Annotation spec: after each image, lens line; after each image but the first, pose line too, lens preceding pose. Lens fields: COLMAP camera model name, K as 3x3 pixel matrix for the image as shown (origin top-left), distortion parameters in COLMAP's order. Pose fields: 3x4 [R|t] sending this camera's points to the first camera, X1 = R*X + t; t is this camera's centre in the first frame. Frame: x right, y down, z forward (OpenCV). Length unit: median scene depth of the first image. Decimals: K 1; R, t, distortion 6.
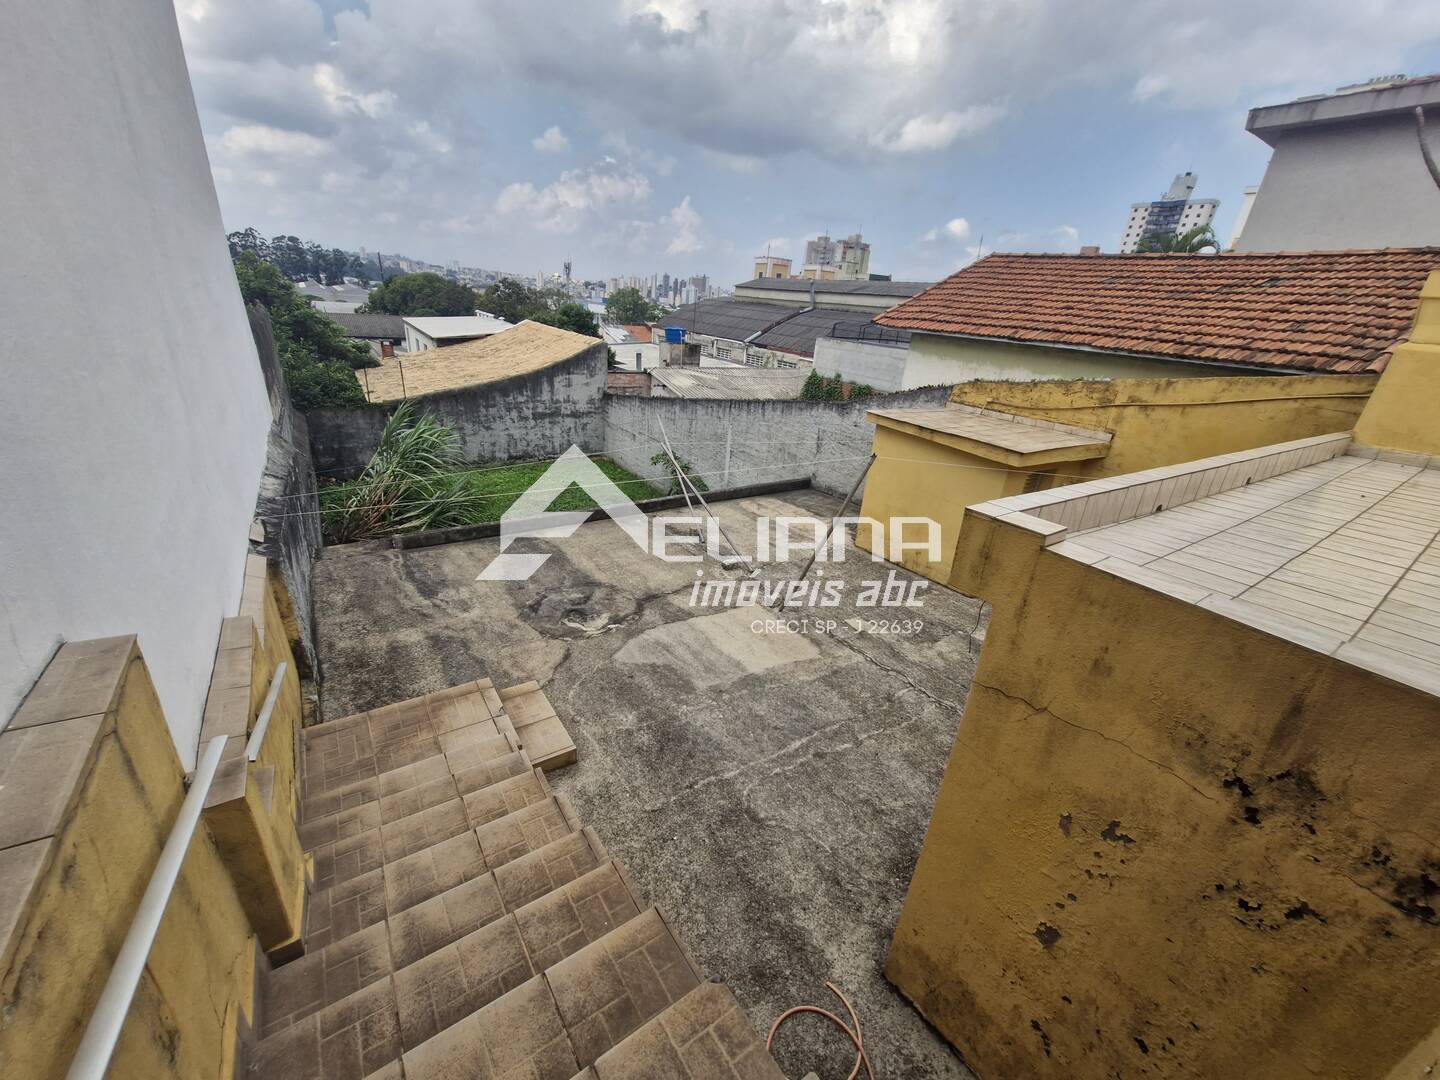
lens RADIAL K [[566.5, 0, 723.2], [0, 566.5, 556.0], [0, 0, 1]] dist [0.002726, -0.001129]
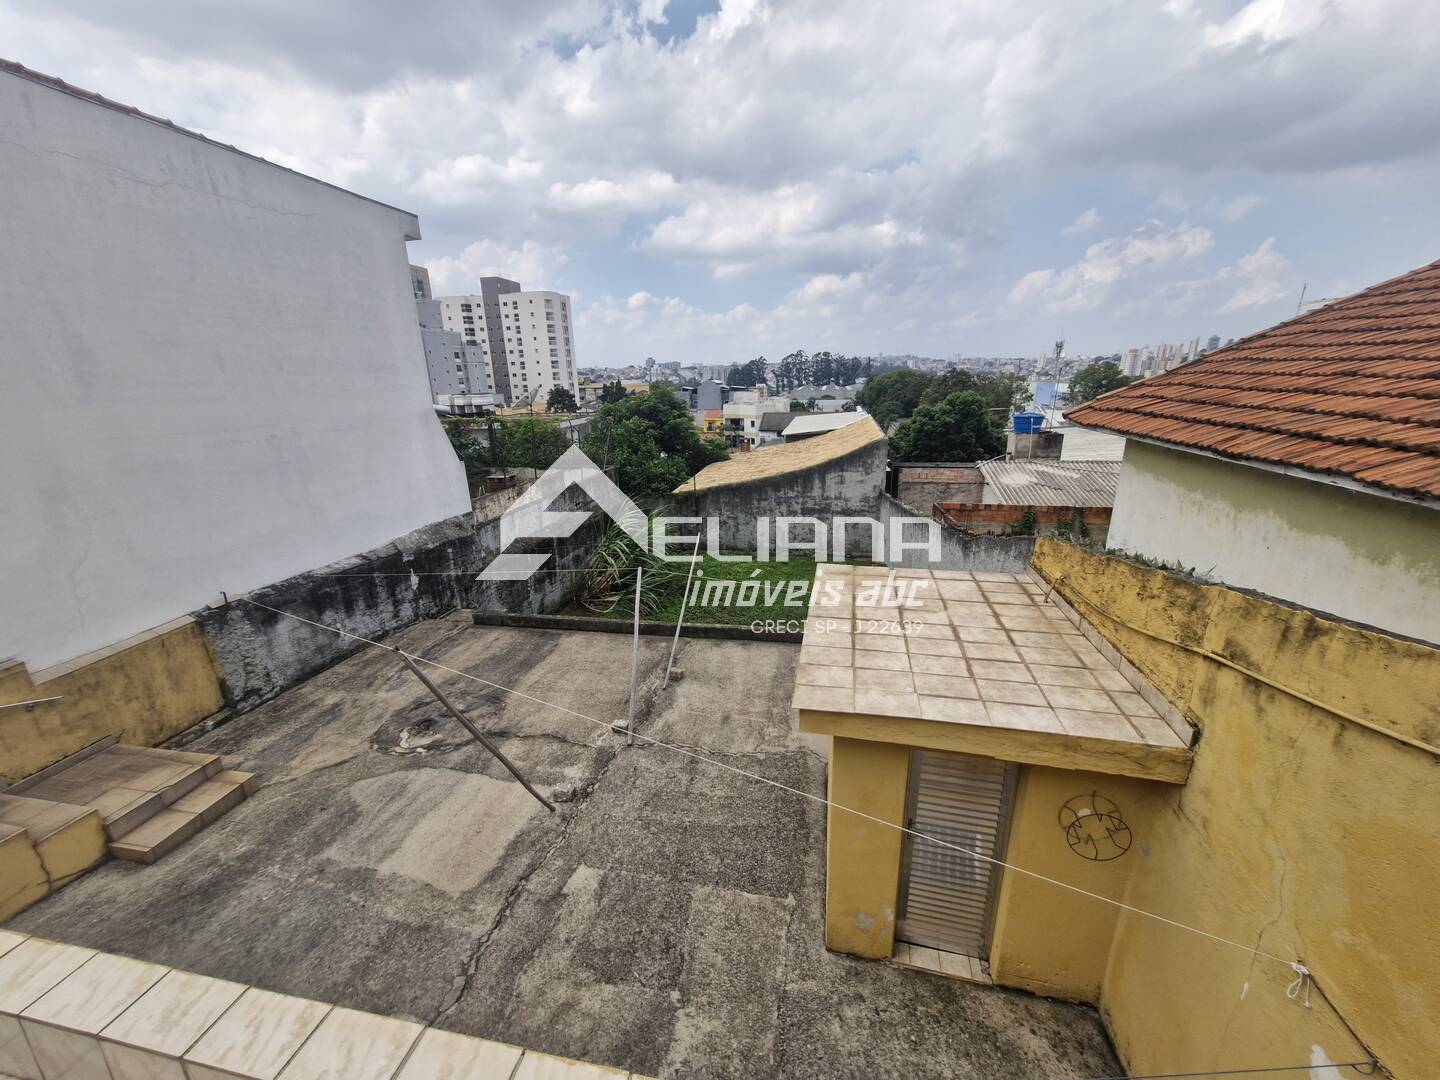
lens RADIAL K [[566.5, 0, 712.4], [0, 566.5, 549.9], [0, 0, 1]] dist [0.002726, -0.001129]
pose [[0.699036, 0.118264, -0.705240, 0.284594], [-0.219042, 0.974234, -0.053742, -0.095581], [0.680713, 0.192045, 0.706929, 0.204183]]
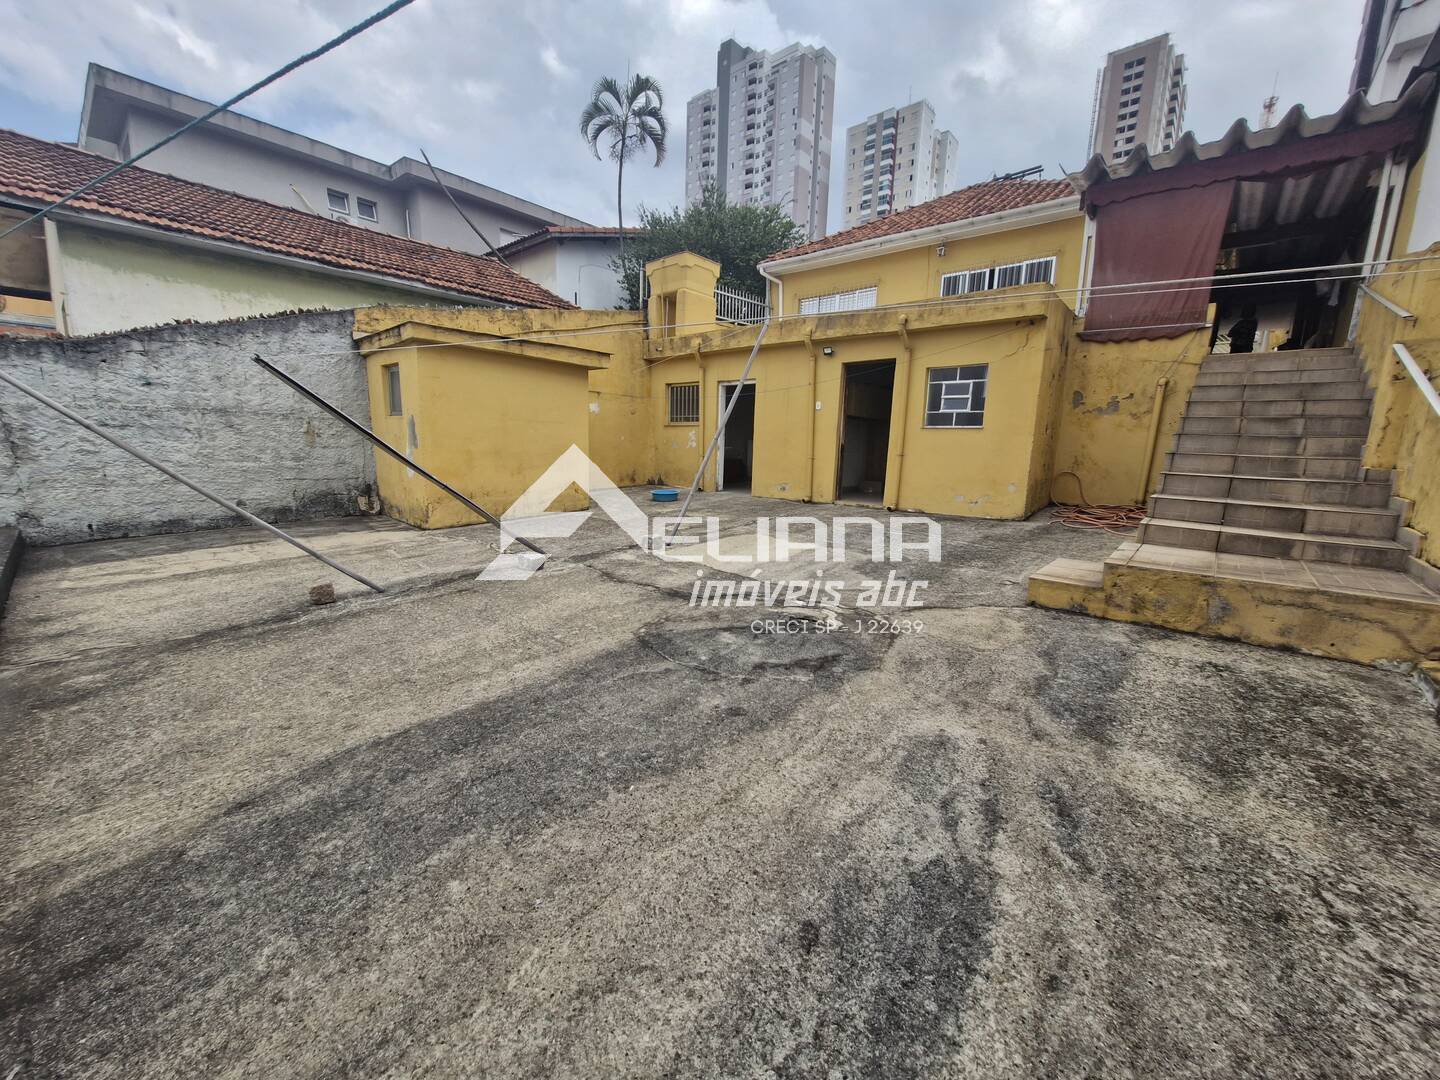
lens RADIAL K [[566.5, 0, 709.6], [0, 566.5, 563.6], [0, 0, 1]] dist [0.002726, -0.001129]
pose [[-0.244571, -0.279380, 0.928510, -0.246903], [0.359355, 0.863284, 0.354409, -0.053474], [-0.900583, 0.420343, -0.110738, 0.396808]]
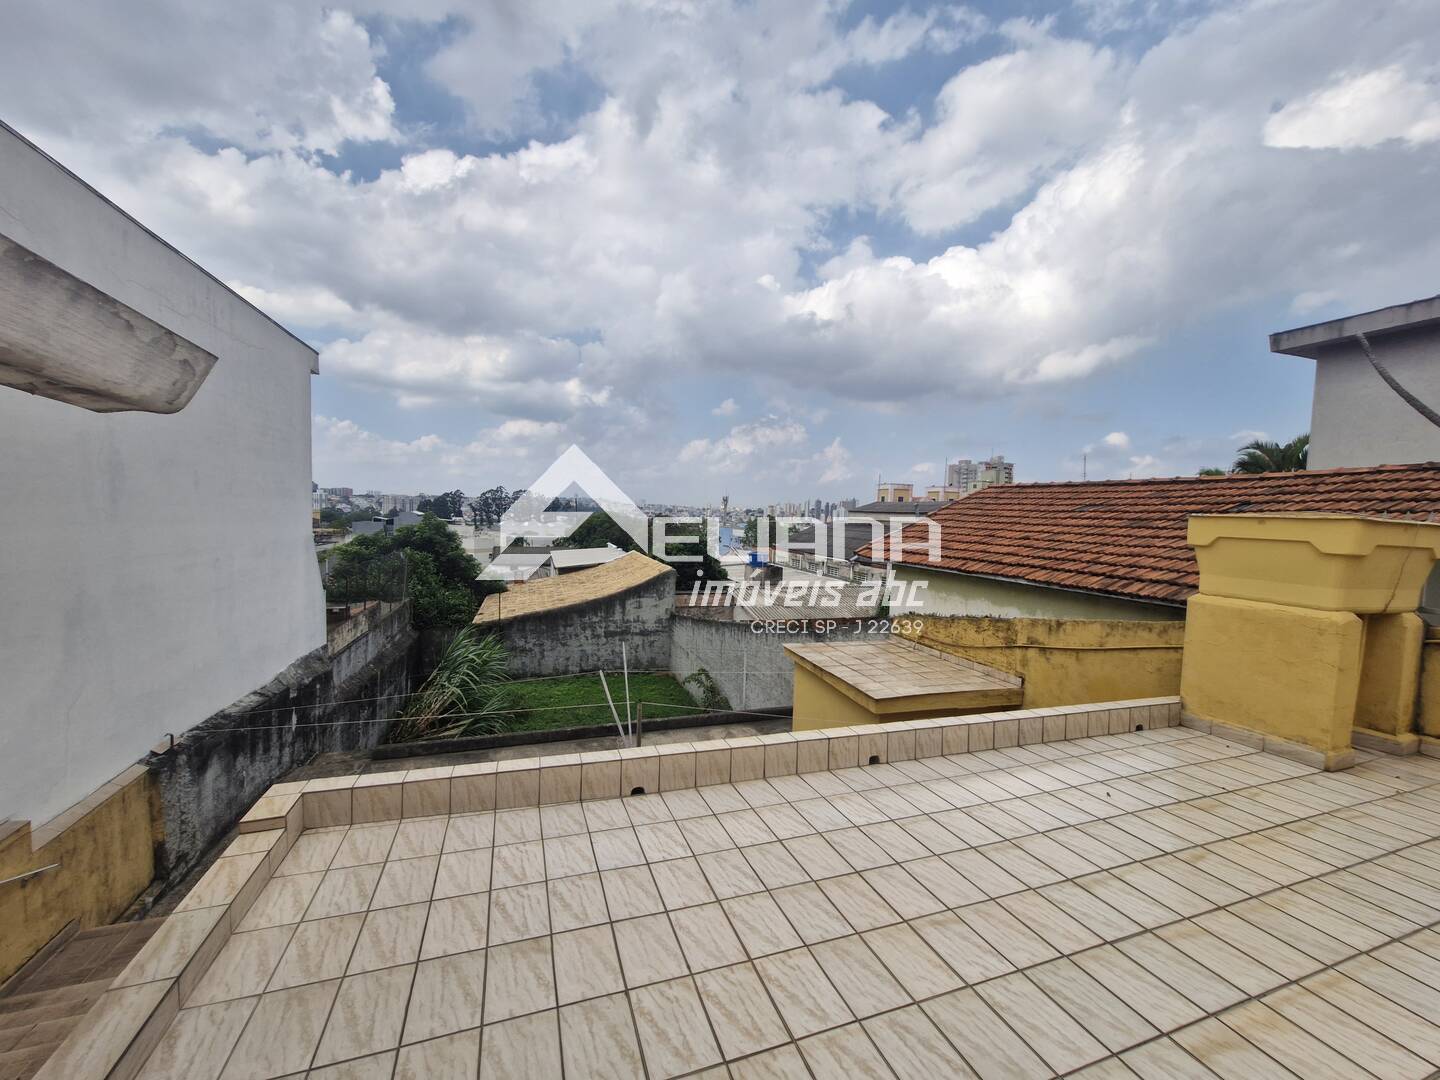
lens RADIAL K [[566.5, 0, 714.4], [0, 566.5, 549.6], [0, 0, 1]] dist [0.002726, -0.001129]
pose [[0.961281, -0.032511, -0.273646, 0.189434], [-0.070092, 0.931512, -0.356893, -0.021212], [0.266508, 0.362255, 0.893166, 0.005605]]
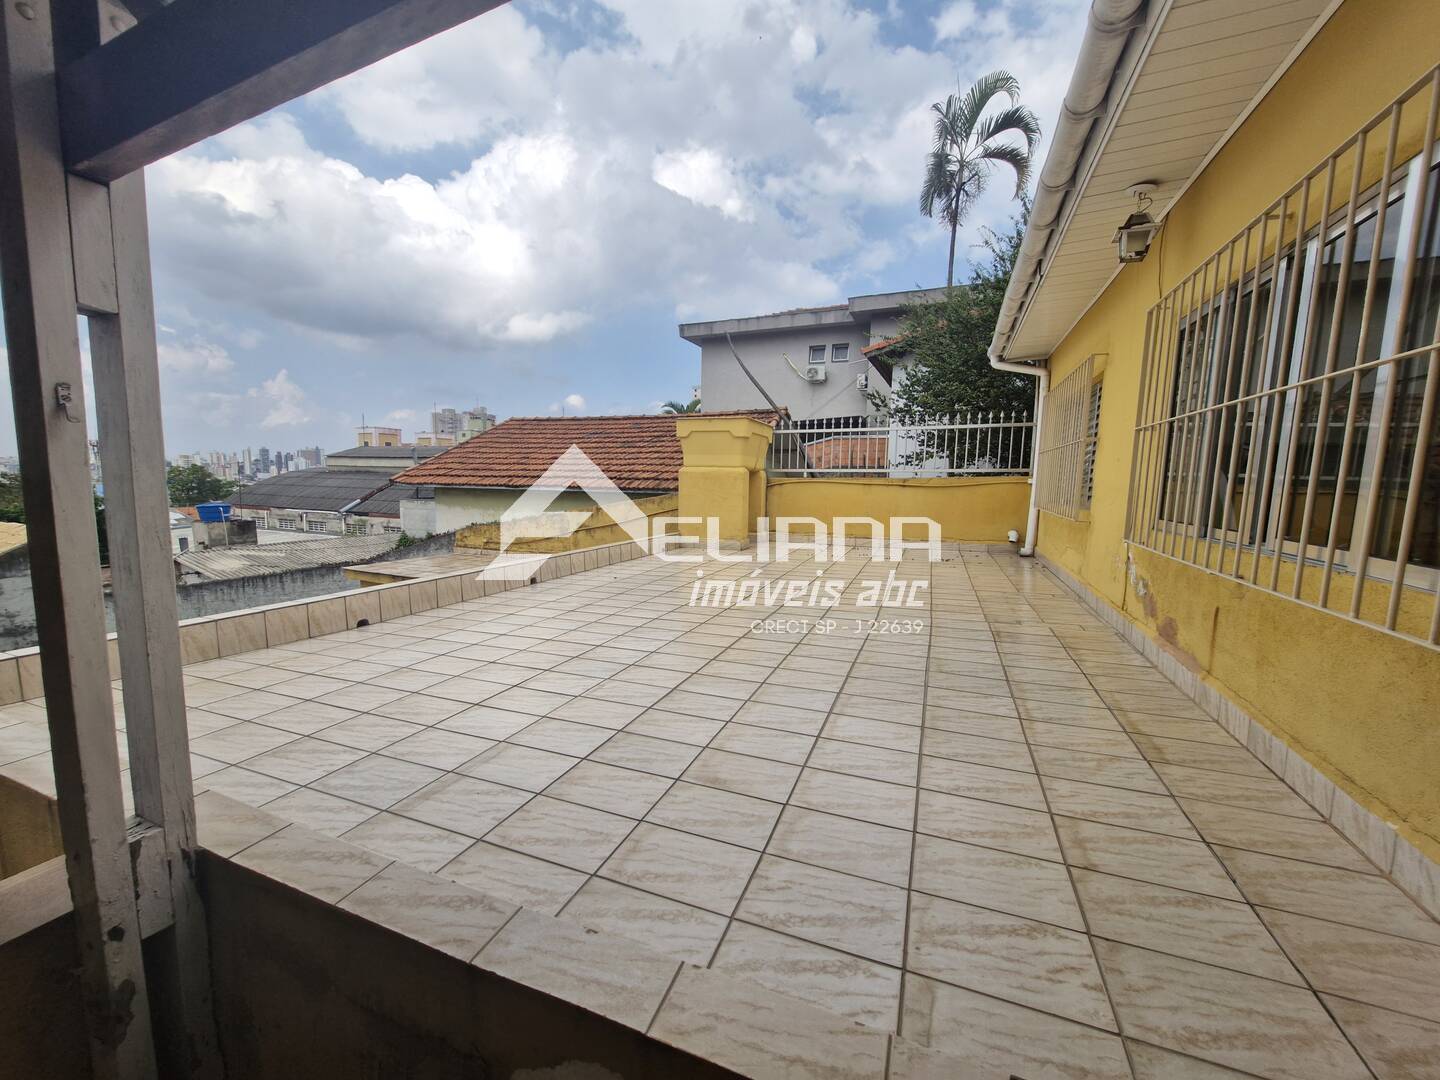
lens RADIAL K [[566.5, 0, 714.0], [0, 566.5, 548.5], [0, 0, 1]] dist [0.002726, -0.001129]
pose [[0.840160, -0.135769, 0.525069, 0.127190], [0.270763, 0.943873, -0.189187, 0.026768], [-0.469913, 0.301117, 0.829765, -0.038571]]
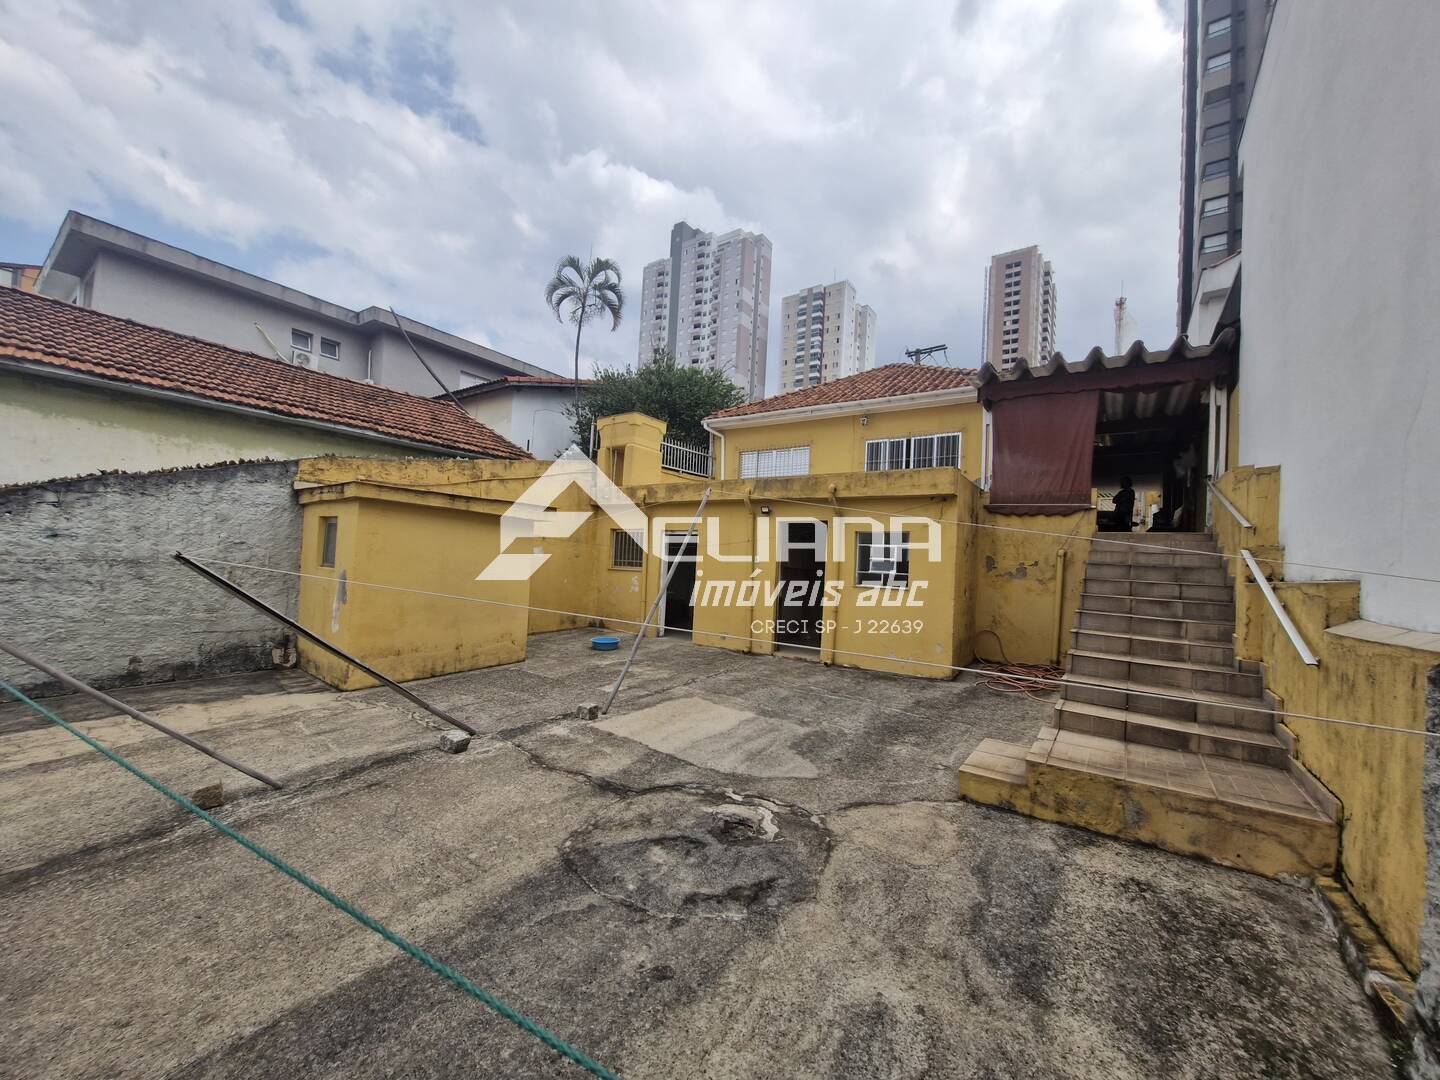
lens RADIAL K [[566.5, 0, 708.8], [0, 566.5, 564.6], [0, 0, 1]] dist [0.002726, -0.001129]
pose [[-0.331738, -0.094218, 0.938655, -0.244769], [0.316297, 0.926298, 0.204763, -0.076542], [-0.888767, 0.364821, -0.277487, 0.384589]]
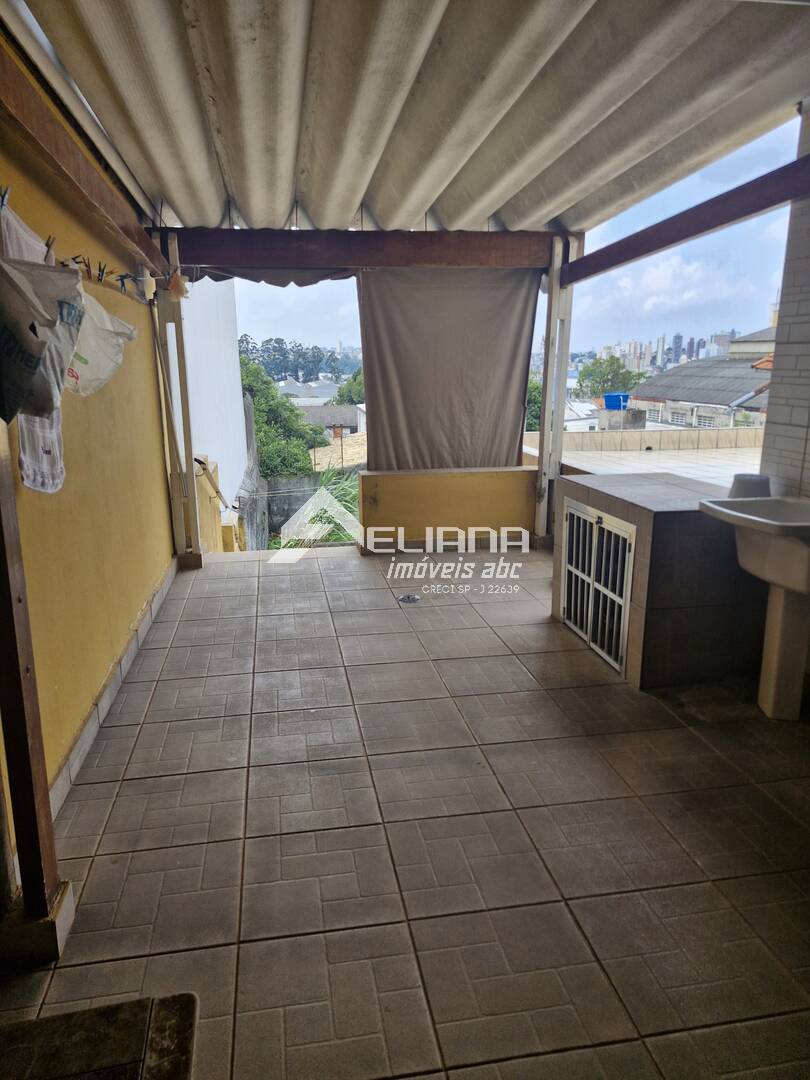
lens RADIAL K [[747.0, 0, 412.1], [0, 747.0, 544.9], [0, 0, 1]] dist [0.071259, -0.003700]
pose [[0.909224, 0.014819, -0.416044, 0.176439], [-0.097887, 0.978958, -0.179052, 0.117980], [0.404636, 0.203524, 0.891542, -0.226911]]
